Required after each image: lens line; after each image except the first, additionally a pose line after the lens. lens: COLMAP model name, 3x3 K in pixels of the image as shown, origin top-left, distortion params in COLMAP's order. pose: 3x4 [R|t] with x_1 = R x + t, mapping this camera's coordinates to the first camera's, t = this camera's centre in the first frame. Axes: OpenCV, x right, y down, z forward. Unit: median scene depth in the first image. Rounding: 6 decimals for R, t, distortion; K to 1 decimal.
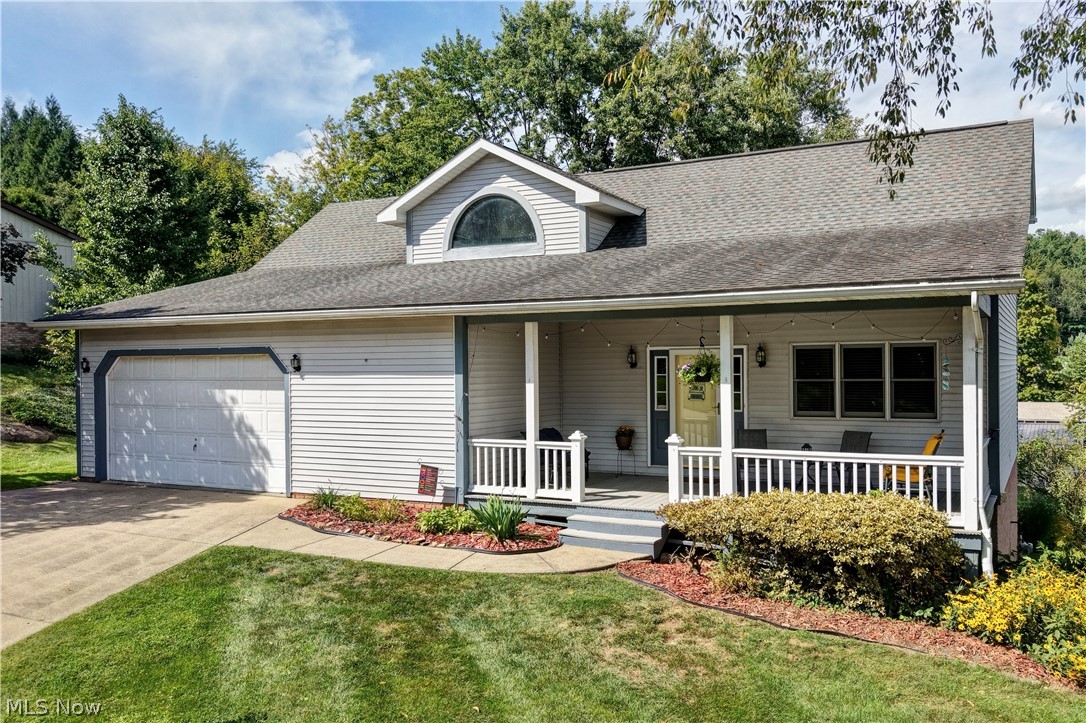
lens RADIAL K [[880.2, 0, 617.1], [0, 880.2, 371.9], [0, 0, 1]] dist [0.056540, -0.008615]
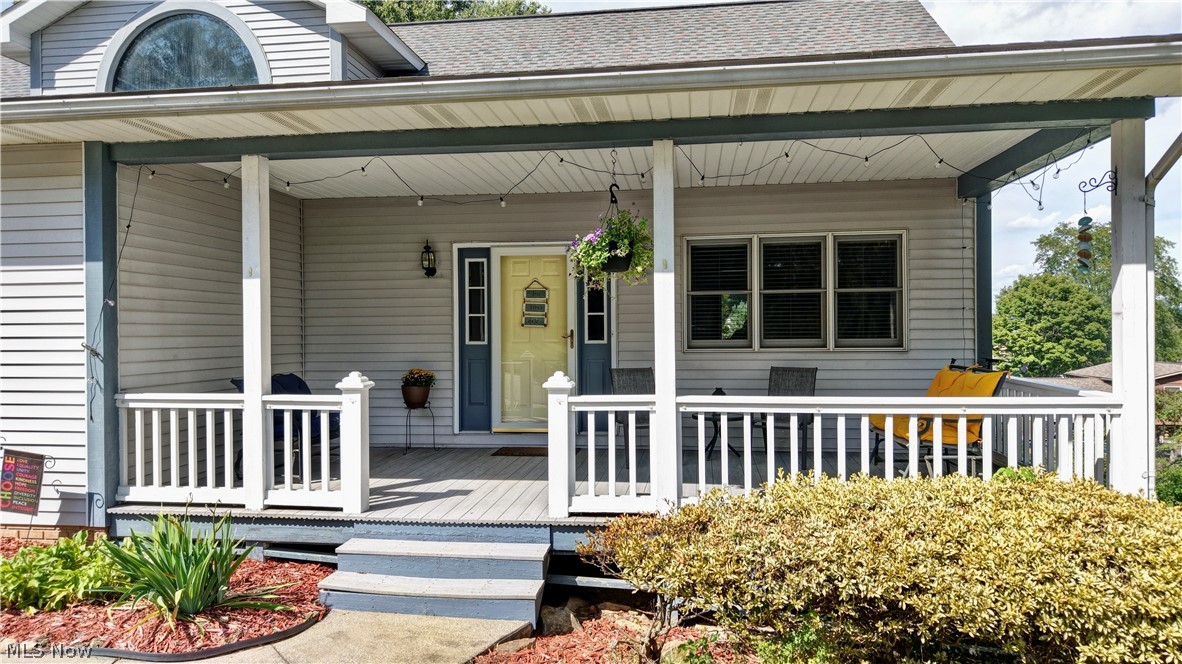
lens RADIAL K [[785.2, 0, 591.0], [0, 785.2, 332.0], [0, 0, 1]] dist [0.058092, -0.076256]
pose [[0.949552, 0.000892, 0.313607, -0.054957], [0.001875, 0.999962, -0.008523, 0.045136], [-0.313603, 0.008681, 0.949514, 0.488577]]
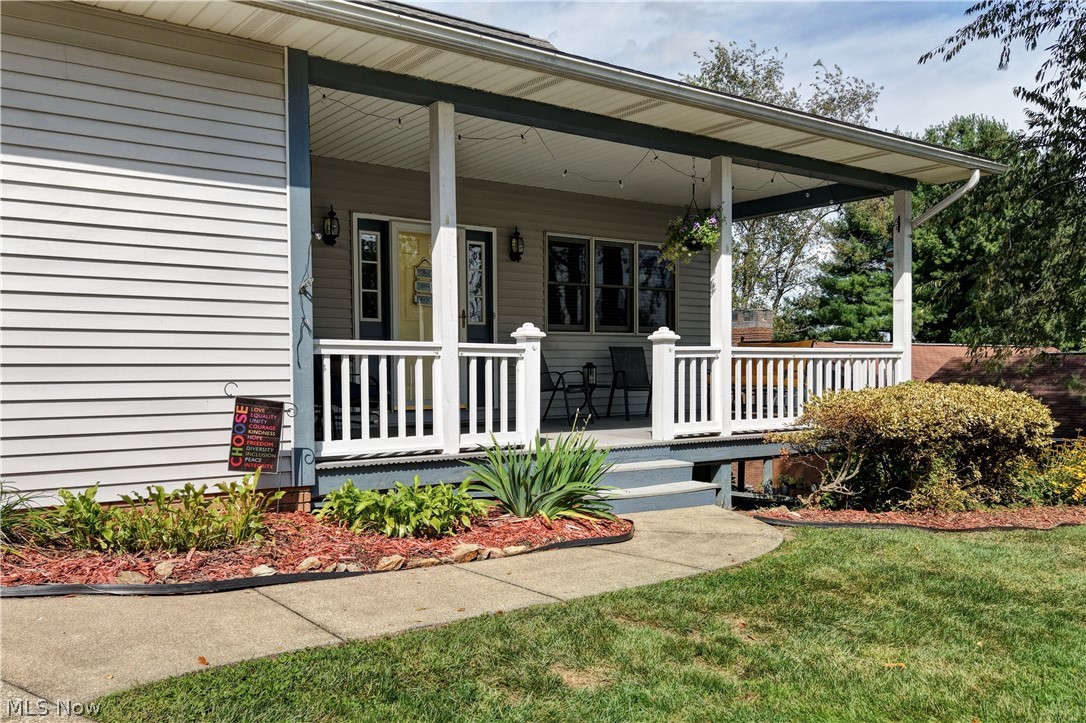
lens RADIAL K [[914.1, 0, 526.9], [0, 914.1, 400.2], [0, 0, 1]] dist [0.072135, -0.002479]
pose [[0.468613, -0.023736, 0.883085, -0.522253], [0.007930, 0.999712, 0.022663, 0.096380], [-0.883368, -0.003617, 0.468666, 0.679102]]
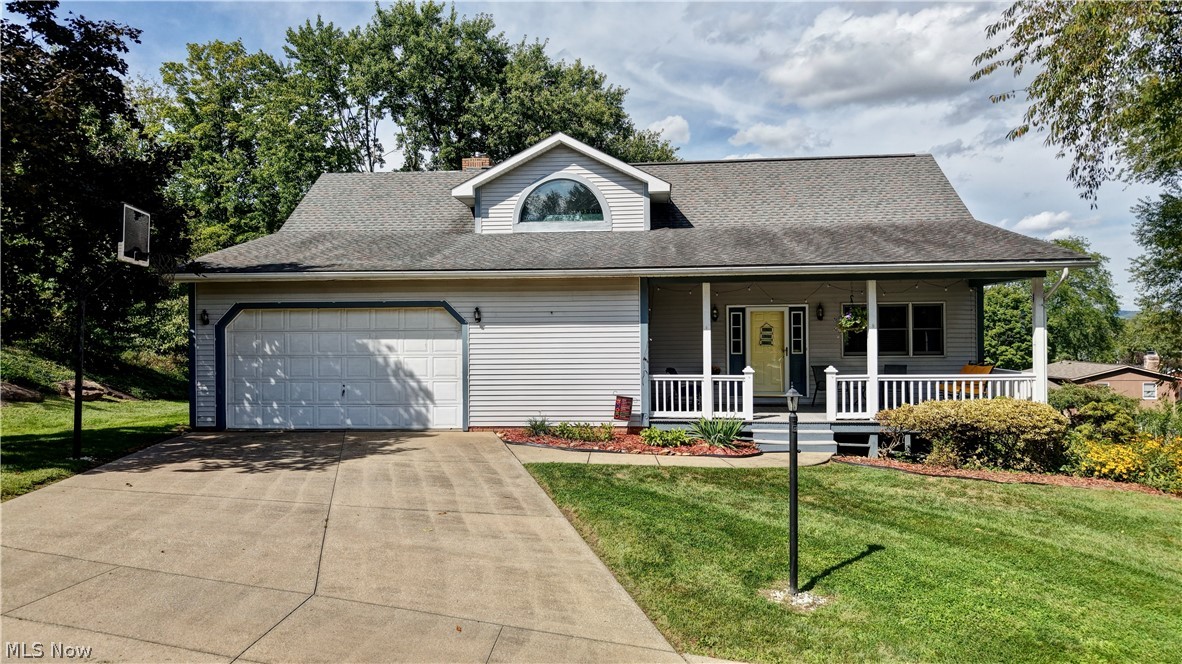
lens RADIAL K [[785.2, 0, 591.0], [0, 785.2, 332.0], [0, 0, 1]] dist [0.058092, -0.076256]
pose [[0.934016, 0.000720, 0.357231, -0.641778], [0.003767, 0.999923, -0.011864, 0.027296], [-0.357211, 0.012427, 0.933941, -0.019015]]
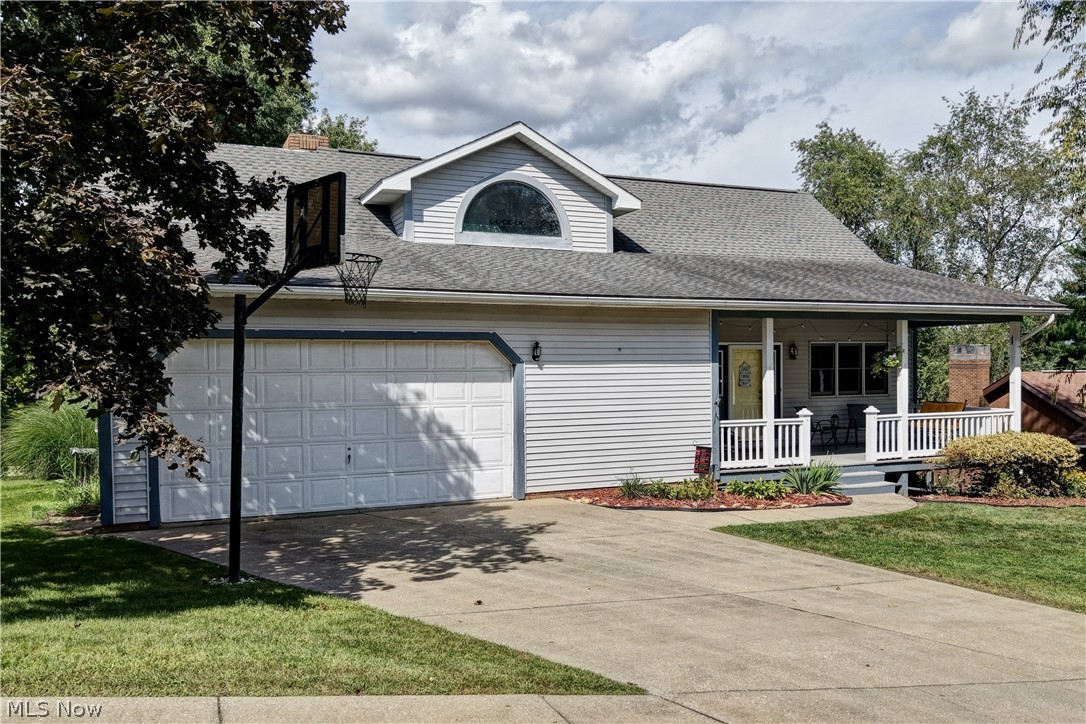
lens RADIAL K [[937.9, 0, 611.3], [0, 937.9, 380.7], [0, 0, 1]] dist [0.066001, -0.008166]
pose [[0.613848, -0.010064, 0.789360, -1.173243], [0.010050, 0.999937, 0.004934, 0.017893], [-0.789360, 0.004904, 0.613911, 0.374281]]
